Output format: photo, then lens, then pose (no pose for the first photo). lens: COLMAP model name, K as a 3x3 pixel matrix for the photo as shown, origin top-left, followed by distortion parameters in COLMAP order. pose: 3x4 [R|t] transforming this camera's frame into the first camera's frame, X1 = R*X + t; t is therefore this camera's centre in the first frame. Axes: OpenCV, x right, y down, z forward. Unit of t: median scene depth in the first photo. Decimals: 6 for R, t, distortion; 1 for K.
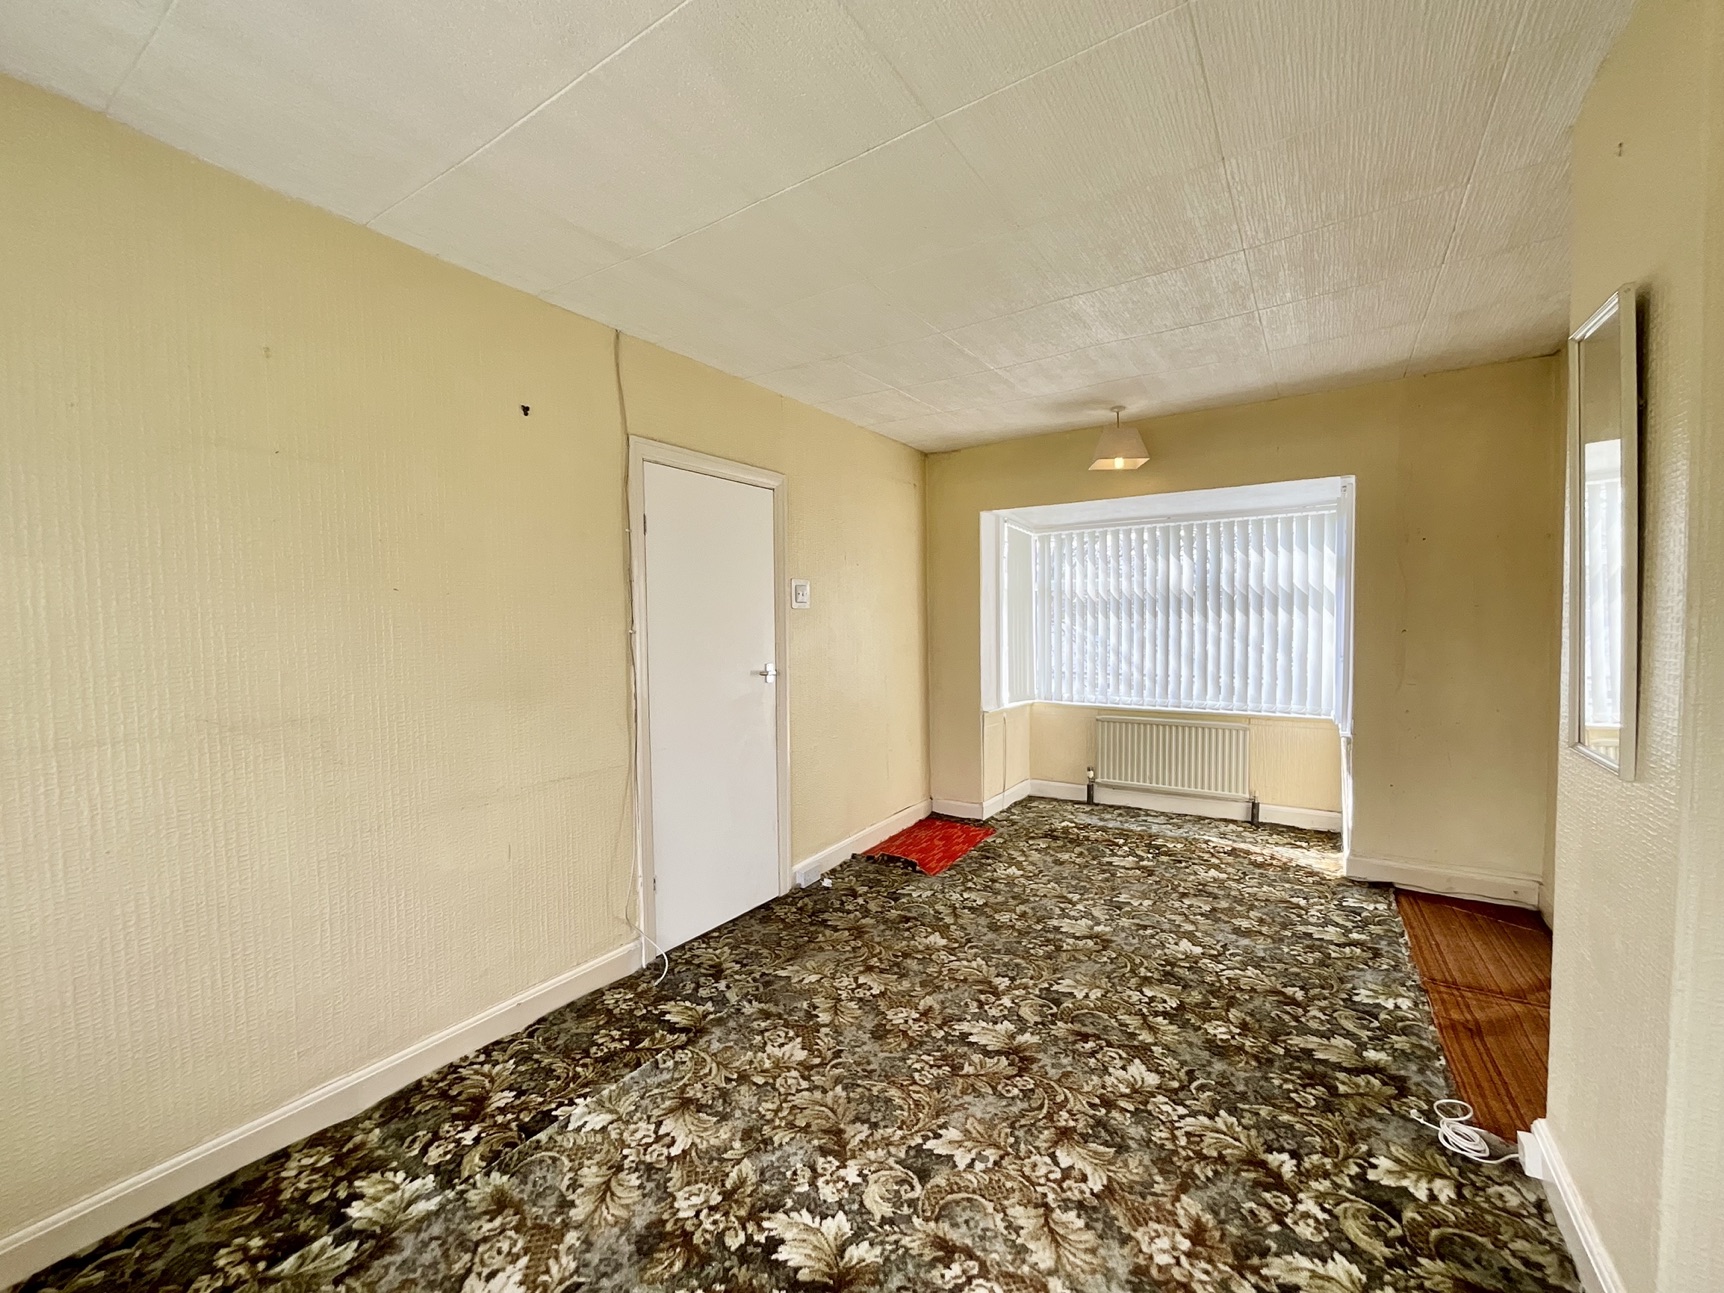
lens RADIAL K [[707.0, 0, 861.3], [0, 707.0, 651.5], [0, 0, 1]] dist [-0.000857, 0.000800]
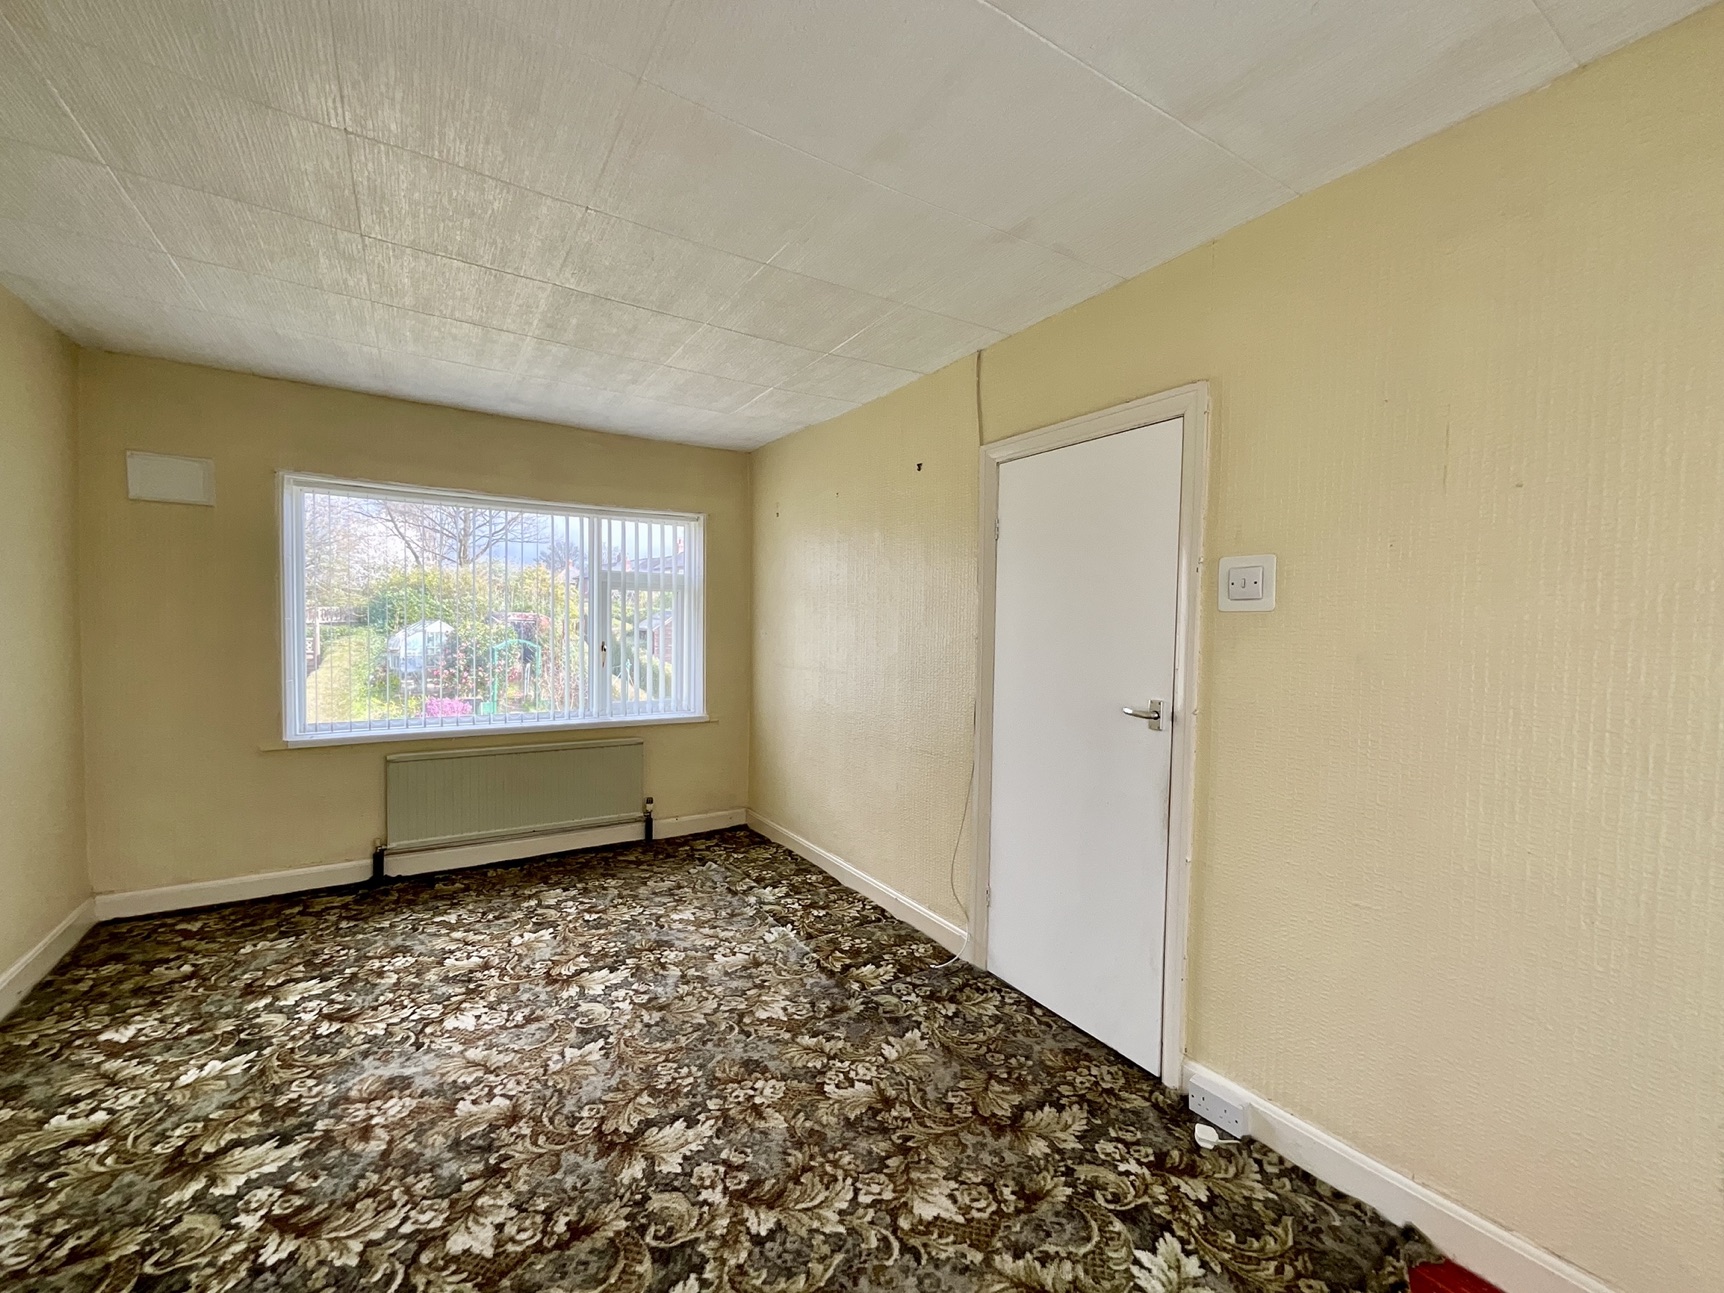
lens RADIAL K [[707.0, 0, 861.3], [0, 707.0, 651.5], [0, 0, 1]] dist [-0.000857, 0.000800]
pose [[-0.418569, 0.037049, -0.907429, 0.924476], [-0.046908, 0.996952, 0.062341, -0.084964], [0.906973, 0.068660, -0.415555, 1.723398]]
